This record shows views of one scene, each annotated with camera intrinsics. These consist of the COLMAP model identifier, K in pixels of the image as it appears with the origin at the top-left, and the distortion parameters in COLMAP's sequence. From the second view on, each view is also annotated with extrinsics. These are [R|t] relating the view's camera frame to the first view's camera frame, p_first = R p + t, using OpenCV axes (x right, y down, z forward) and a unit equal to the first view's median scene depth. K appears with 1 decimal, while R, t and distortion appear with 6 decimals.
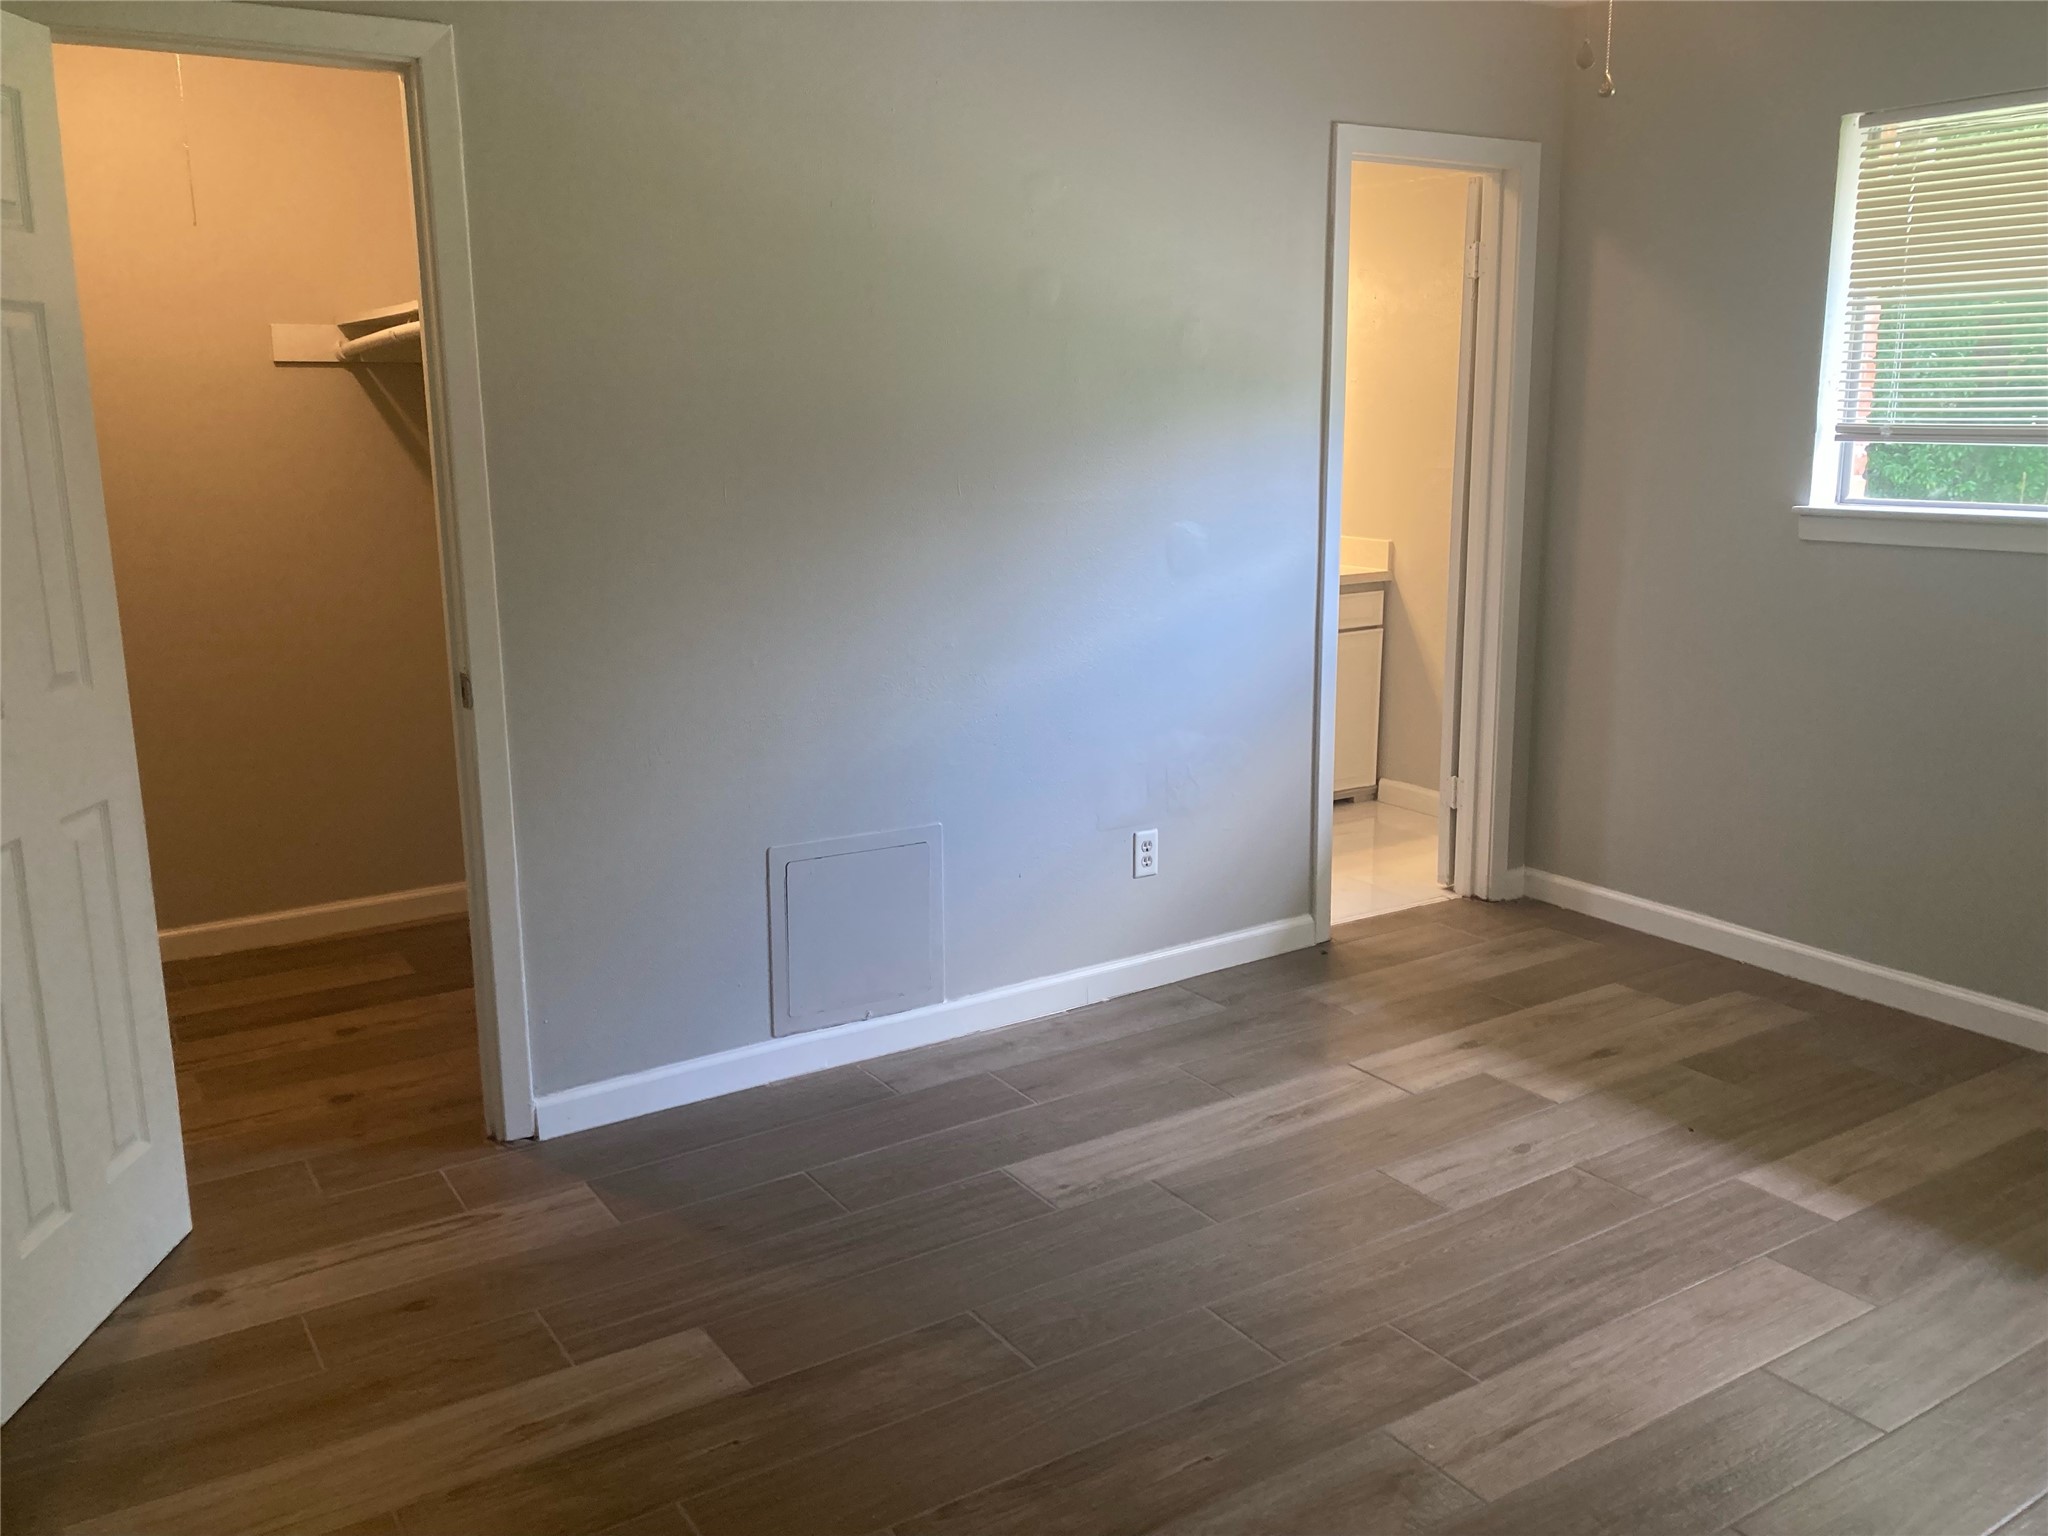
lens RADIAL K [[1680.0, 0, 1031.7], [0, 1680.0, 762.0], [0, 0, 1]] dist [0.062550, -0.111234]
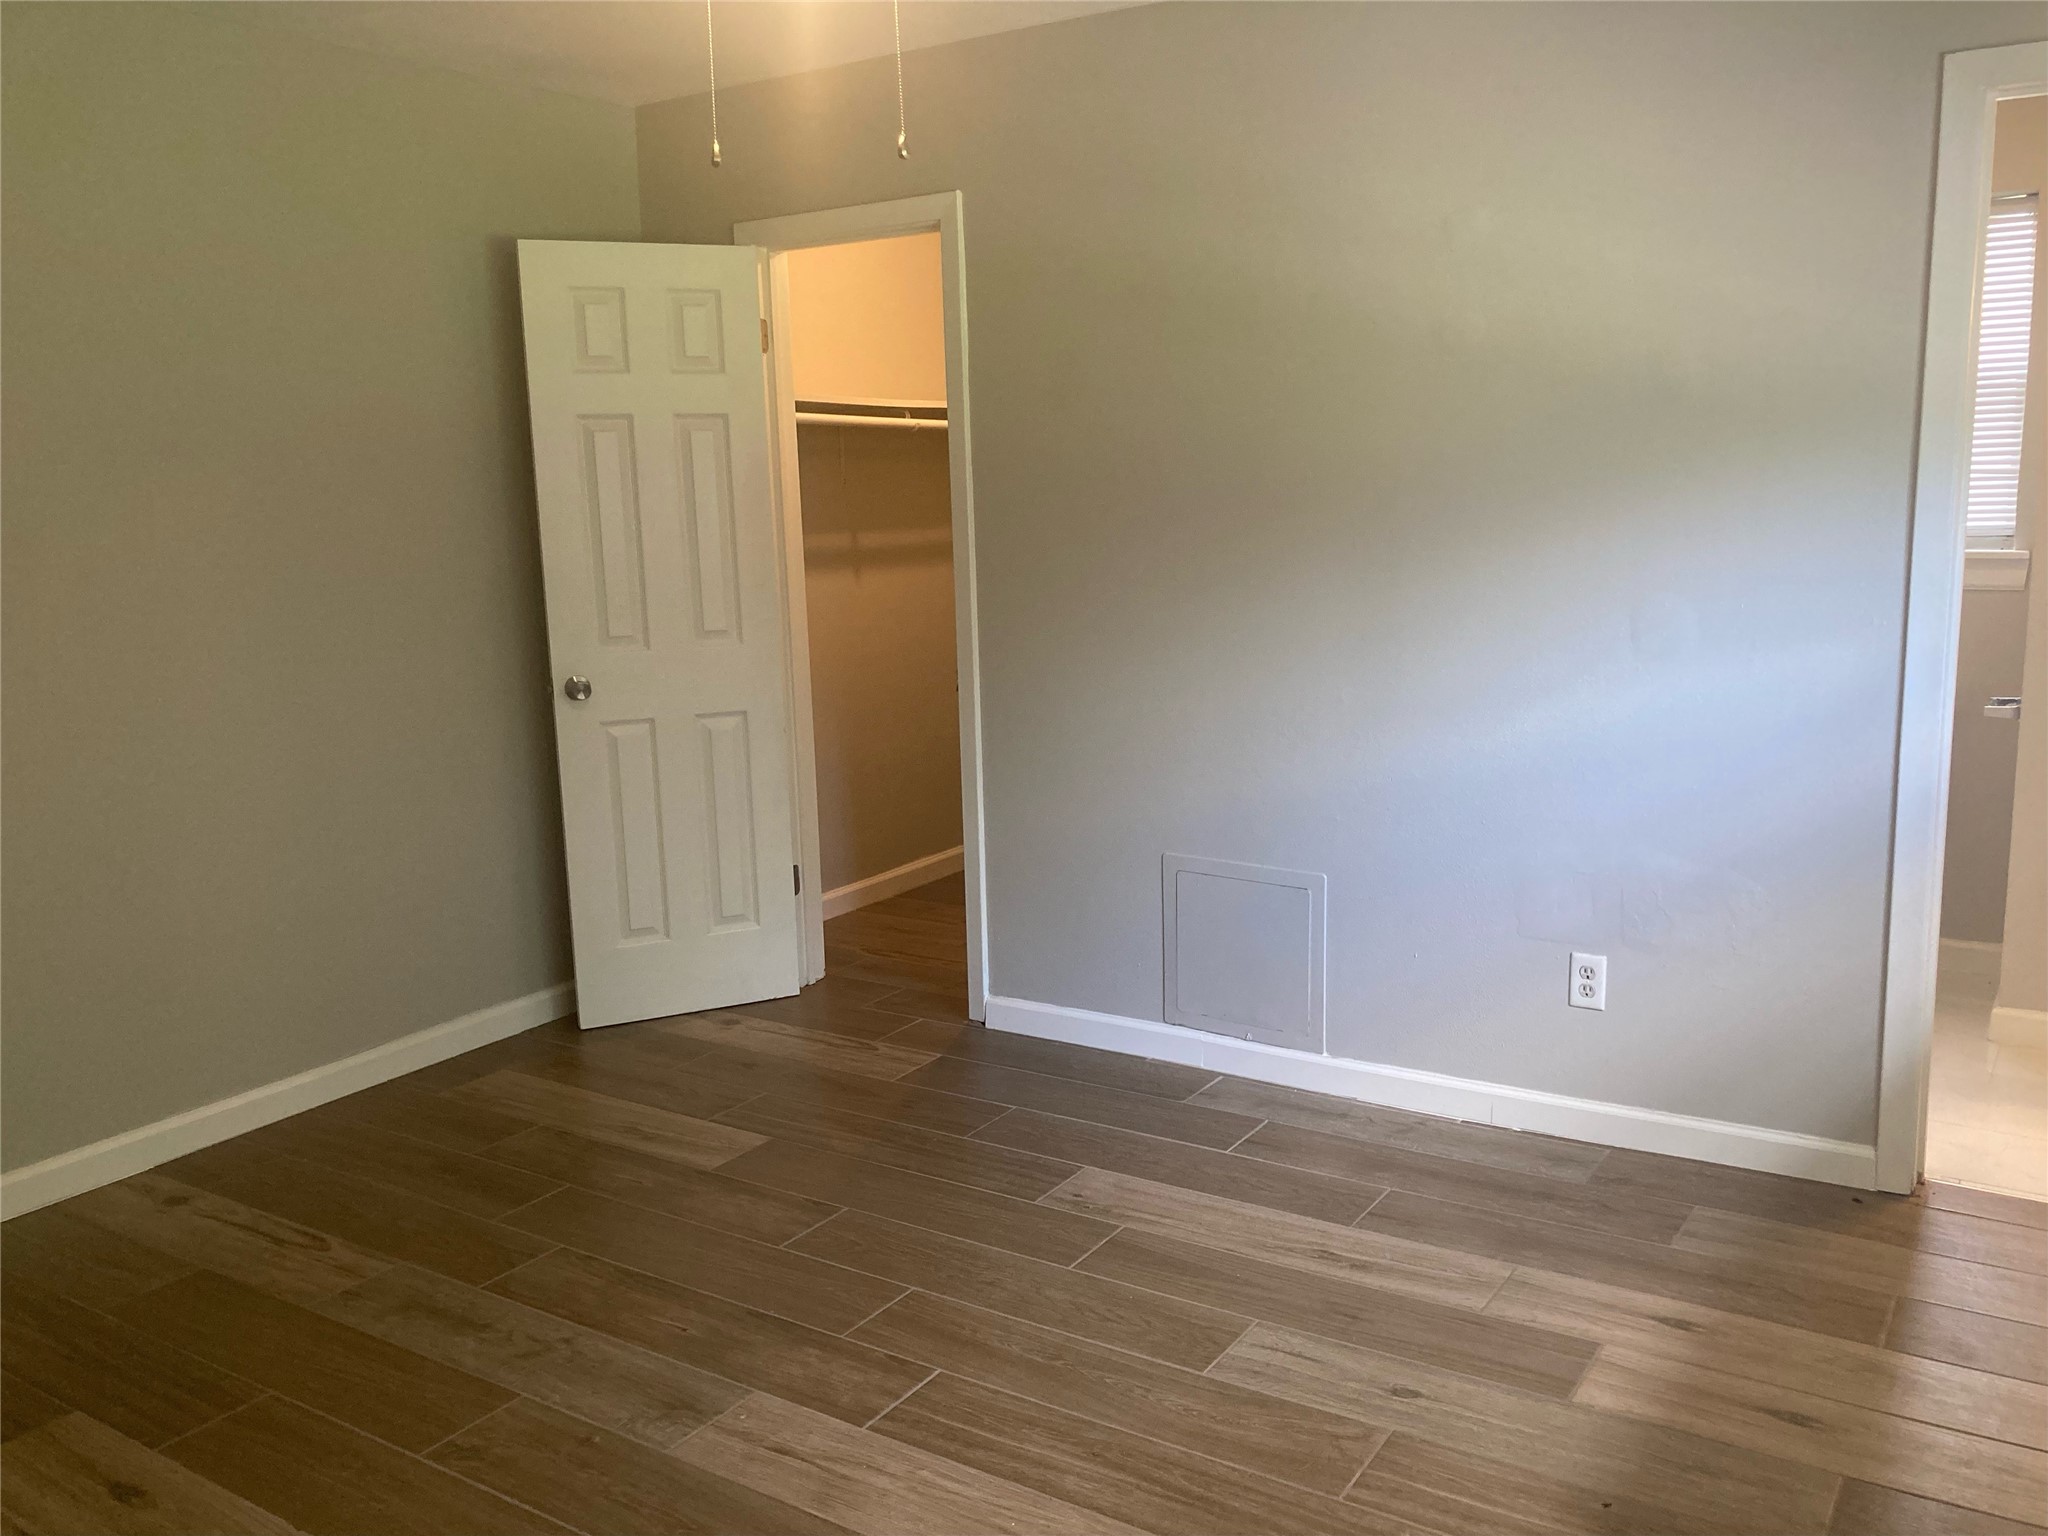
lens RADIAL K [[1680.0, 0, 1031.7], [0, 1680.0, 762.0], [0, 0, 1]] dist [0.062550, -0.111234]
pose [[0.402827, 0.152383, -0.902502, 0.874112], [-0.170243, 0.981311, 0.089703, -0.102634], [0.899304, 0.117510, 0.421241, 0.460437]]
